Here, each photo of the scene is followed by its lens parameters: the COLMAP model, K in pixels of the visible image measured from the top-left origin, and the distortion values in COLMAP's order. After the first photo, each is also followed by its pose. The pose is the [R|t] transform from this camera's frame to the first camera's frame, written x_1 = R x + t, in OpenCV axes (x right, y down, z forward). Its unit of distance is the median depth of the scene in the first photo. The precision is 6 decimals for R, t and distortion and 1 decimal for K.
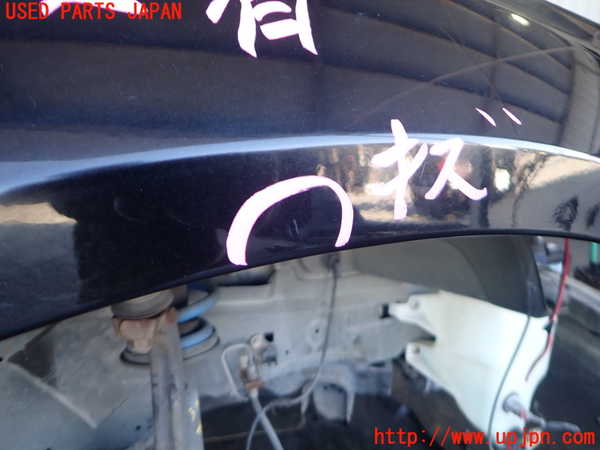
lens RADIAL K [[434.6, 0, 300.7], [0, 434.6, 226.6], [0, 0, 1]] dist [-0.000565, 0.003325]
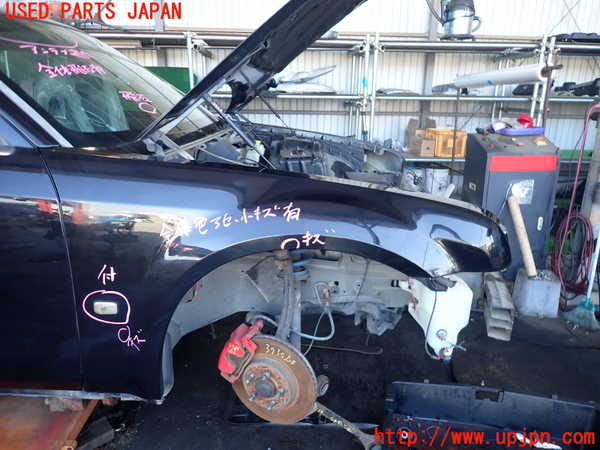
lens RADIAL K [[434.6, 0, 300.1], [0, 434.6, 224.8], [0, 0, 1]] dist [-0.000565, 0.003325]
pose [[0.904559, 0.113746, -0.410895, 0.700993], [-0.103668, 0.993510, 0.046810, -0.157928], [0.413553, 0.000255, 0.910480, -1.275240]]
